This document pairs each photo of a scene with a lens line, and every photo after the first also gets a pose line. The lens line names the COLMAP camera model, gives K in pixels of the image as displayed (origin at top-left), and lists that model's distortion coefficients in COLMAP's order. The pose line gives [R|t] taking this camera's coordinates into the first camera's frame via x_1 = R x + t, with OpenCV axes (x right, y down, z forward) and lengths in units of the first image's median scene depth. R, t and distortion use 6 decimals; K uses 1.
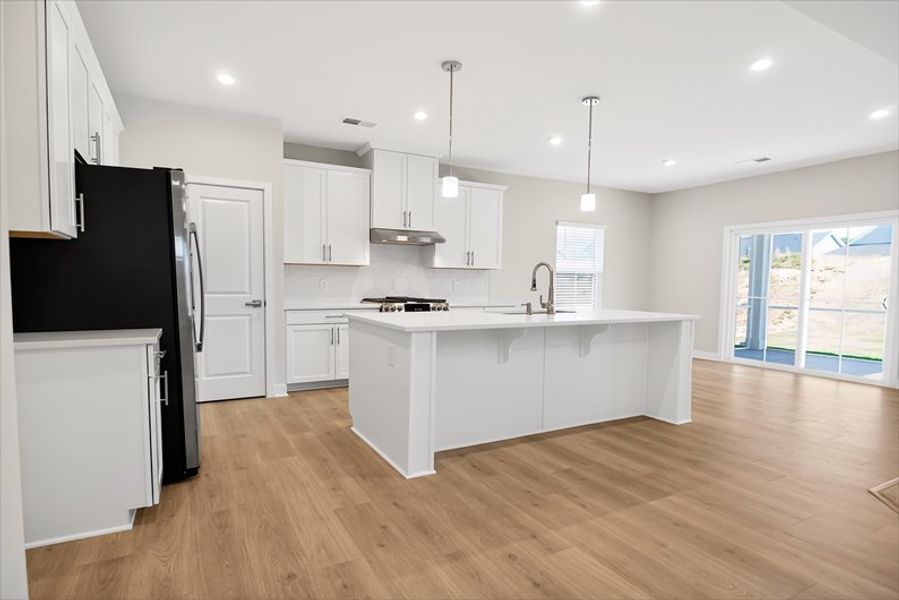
lens RADIAL K [[494.1, 0, 454.2], [0, 494.1, 304.2], [0, 0, 1]] dist [0.003647, -0.002482]
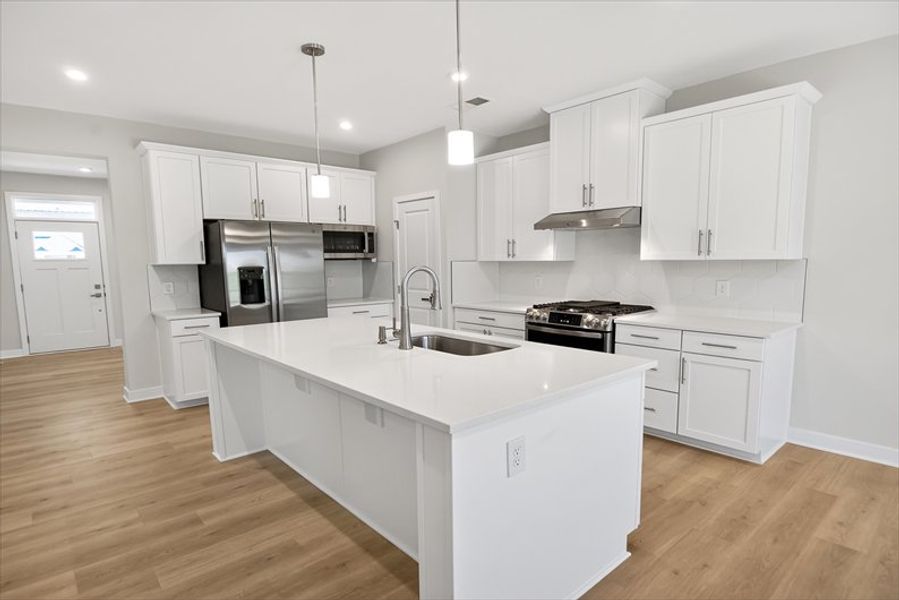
lens RADIAL K [[494.1, 0, 441.3], [0, 494.1, 317.2], [0, 0, 1]] dist [0.003647, -0.002482]
pose [[0.188737, 0.101670, -0.976751, 0.906563], [-0.031808, 0.994737, 0.097396, -0.091809], [0.981512, 0.012686, 0.190977, 1.020474]]
